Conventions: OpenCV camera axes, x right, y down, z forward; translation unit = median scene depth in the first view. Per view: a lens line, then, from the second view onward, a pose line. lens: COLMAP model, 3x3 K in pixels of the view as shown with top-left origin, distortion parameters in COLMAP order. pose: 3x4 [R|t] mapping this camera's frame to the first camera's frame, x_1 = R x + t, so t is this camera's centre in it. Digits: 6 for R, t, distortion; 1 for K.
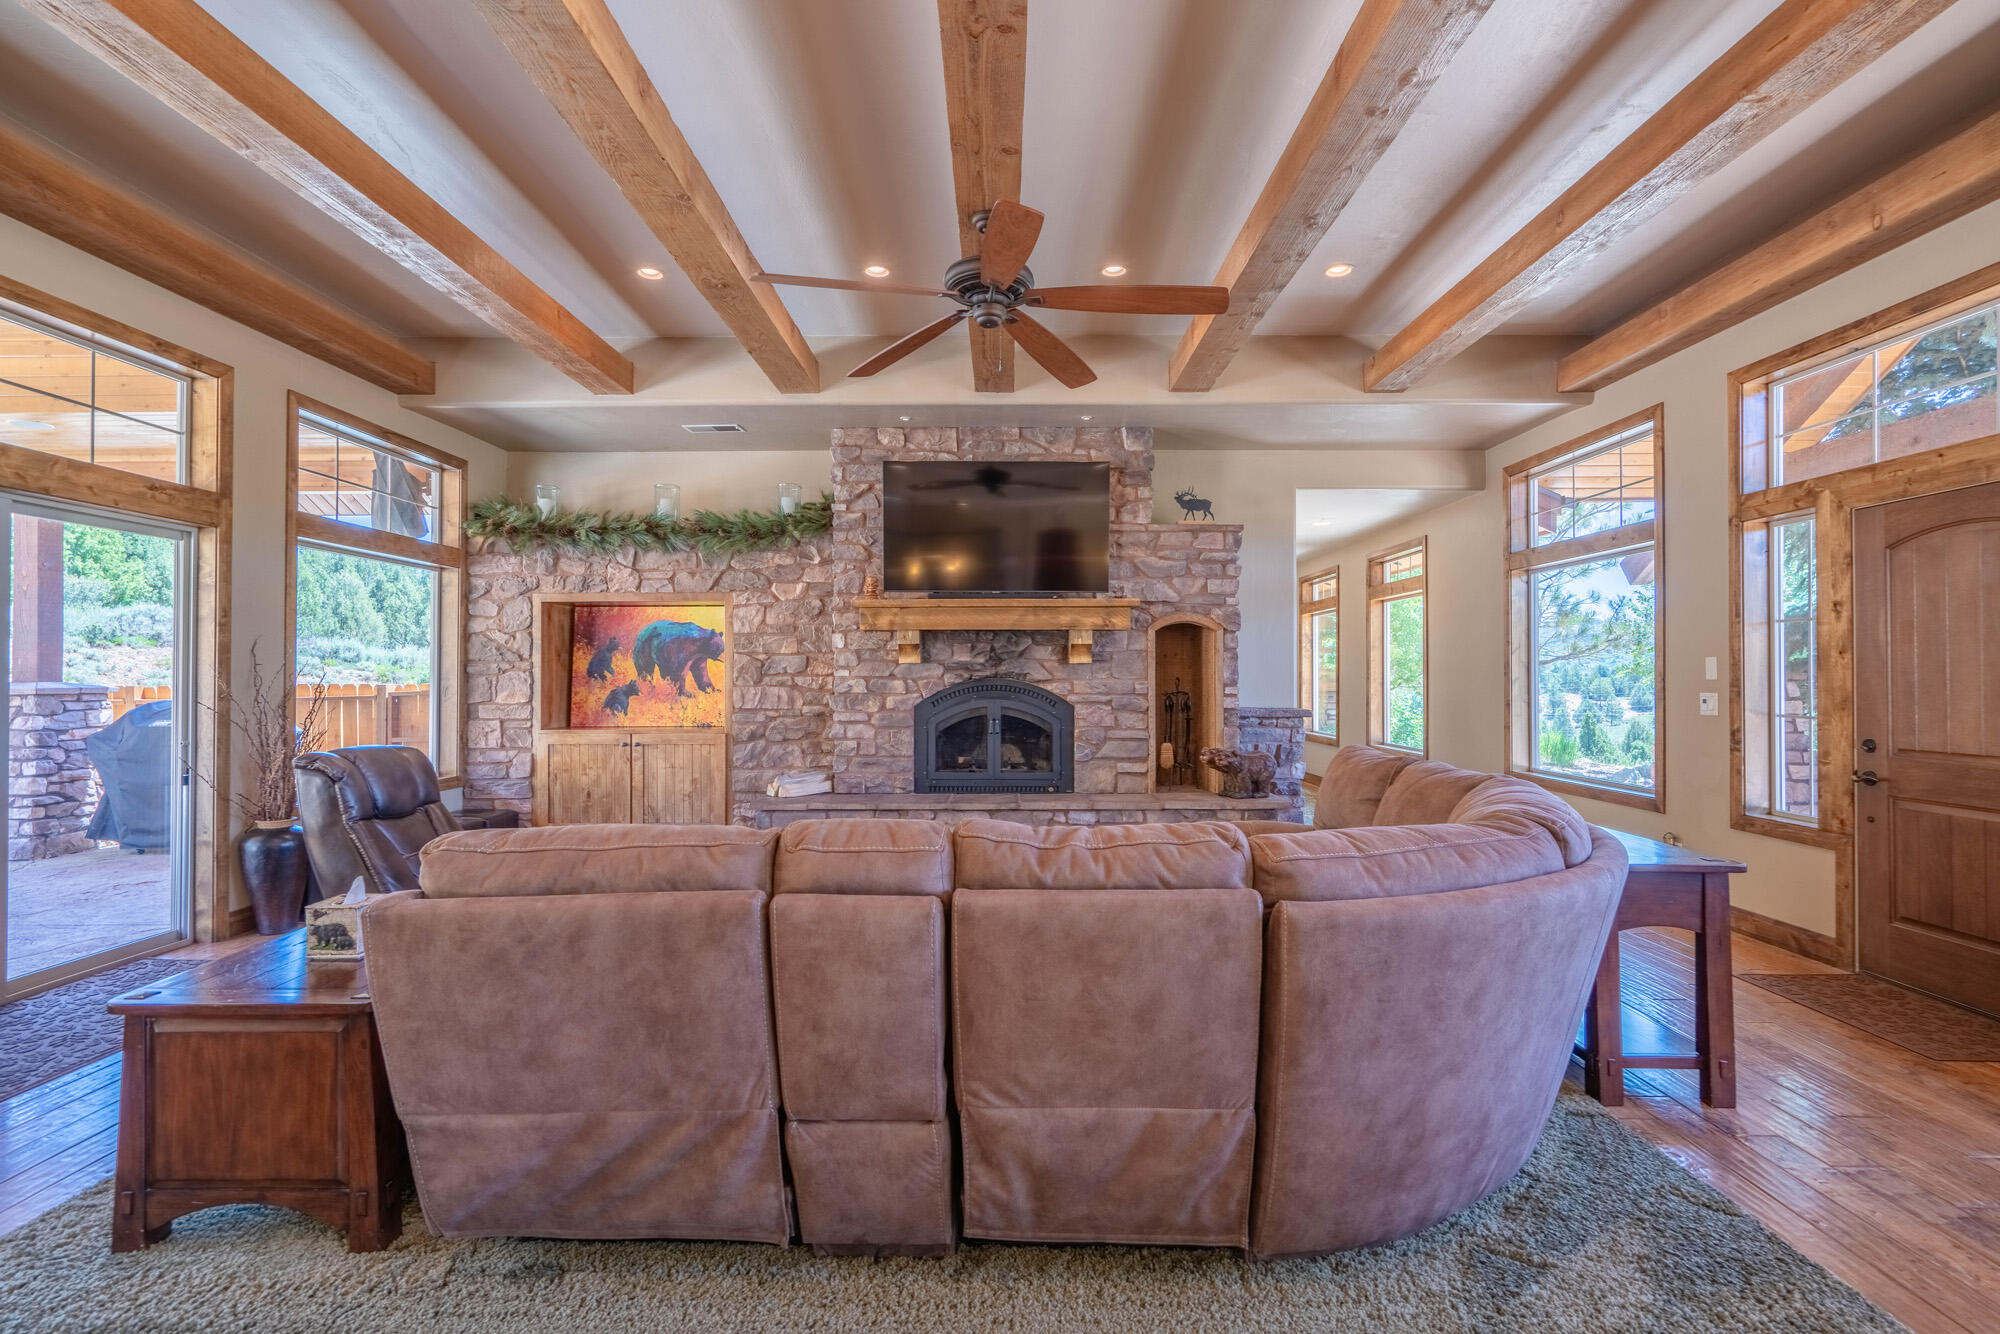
lens RADIAL K [[922.7, 0, 1000.8], [0, 922.7, 674.5], [0, 0, 1]] dist [0.000103, 0.001789]
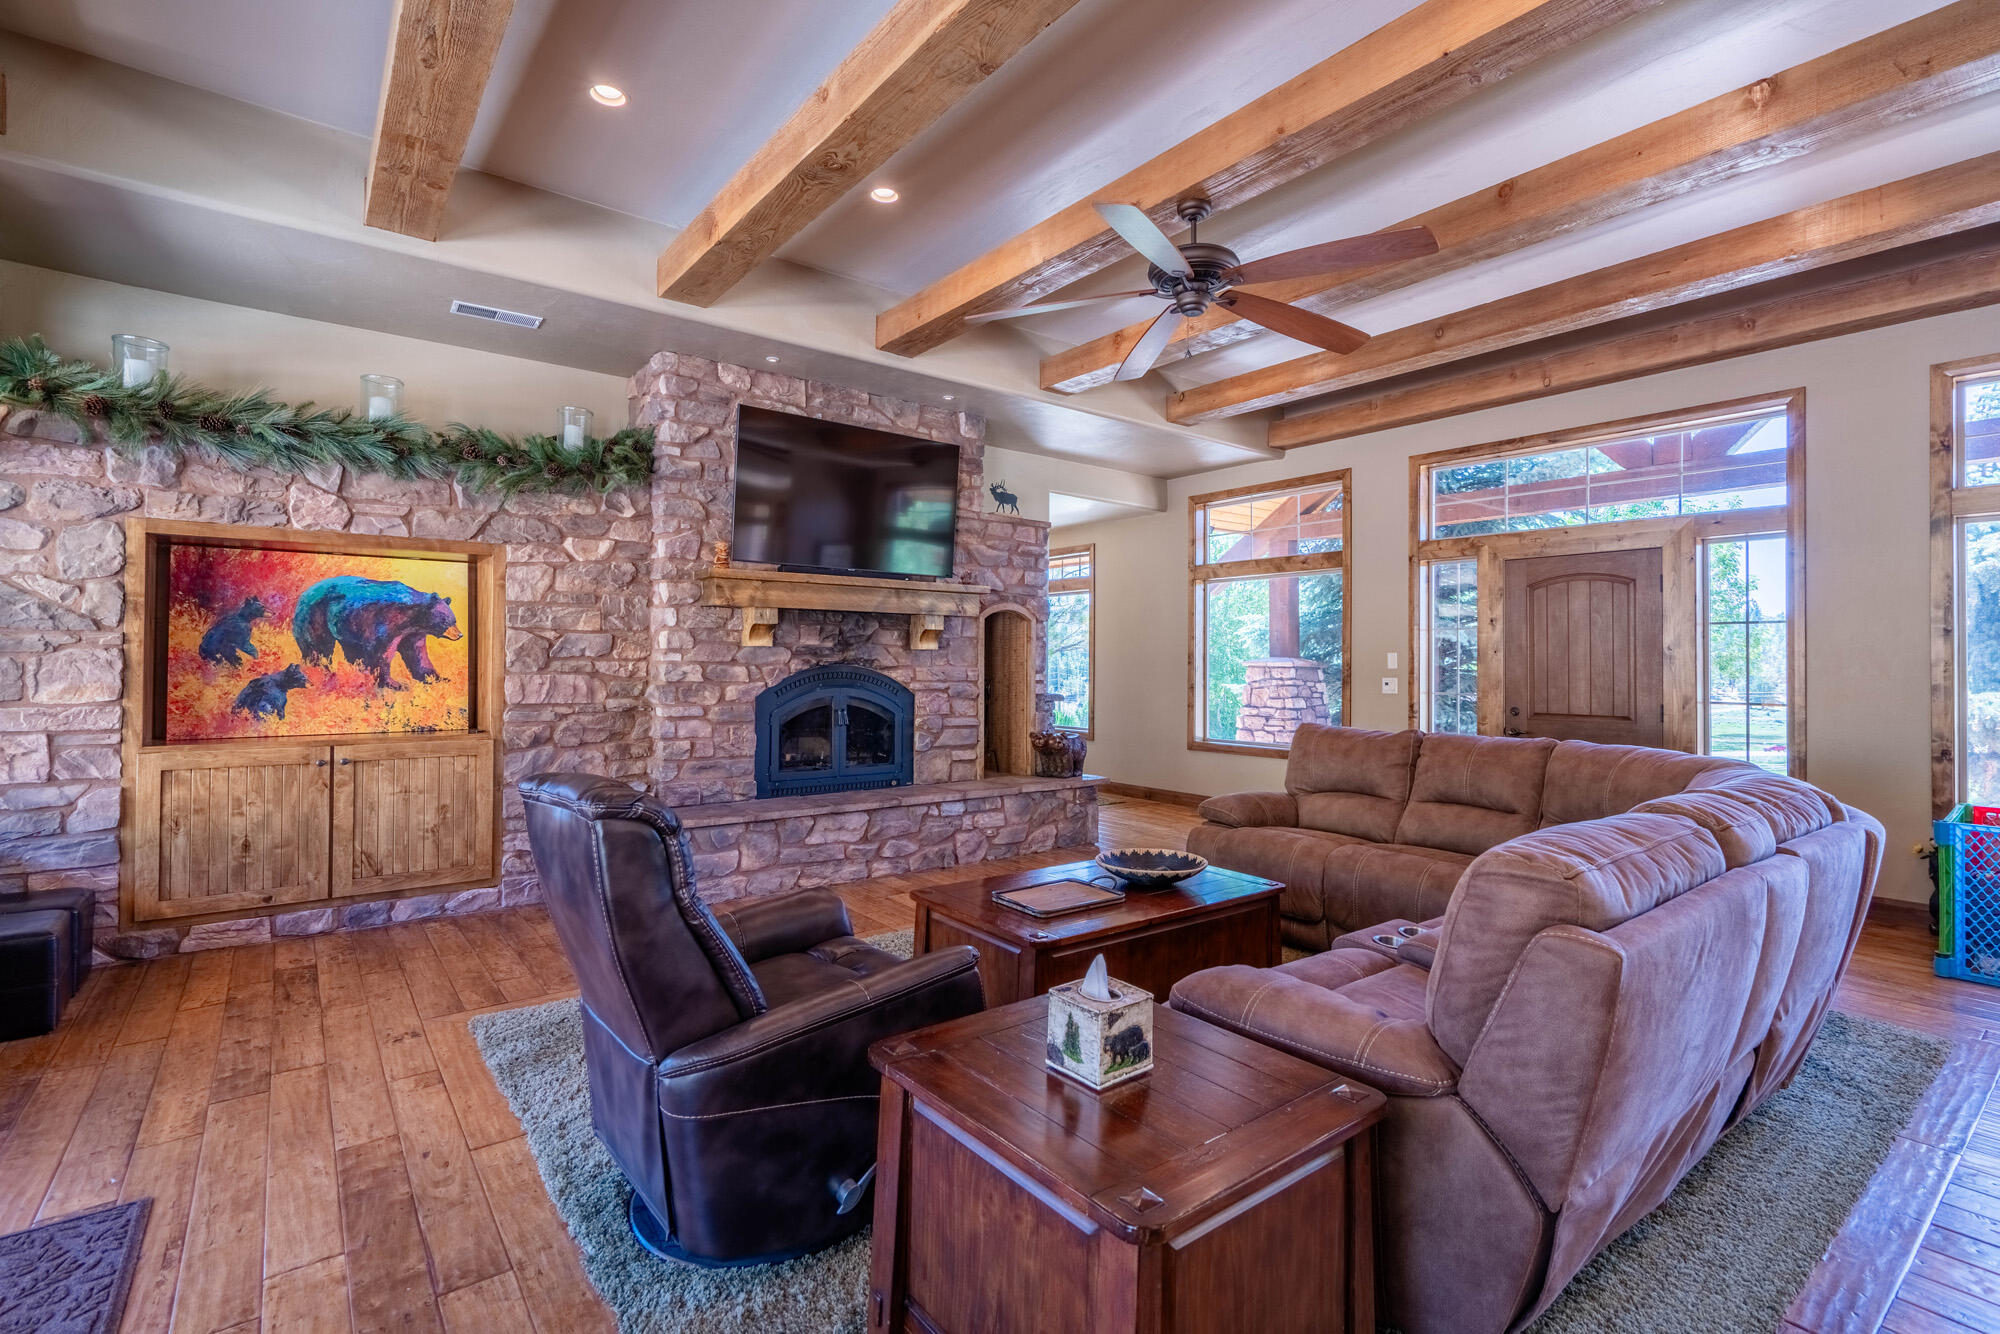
lens RADIAL K [[922.7, 0, 1005.3], [0, 922.7, 658.6], [0, 0, 1]] dist [0.000103, 0.001789]
pose [[0.786313, 0.009234, 0.617759, -0.435416], [-0.008148, 0.999956, -0.004576, 0.001034], [-0.617774, -0.001436, 0.786354, 0.187516]]
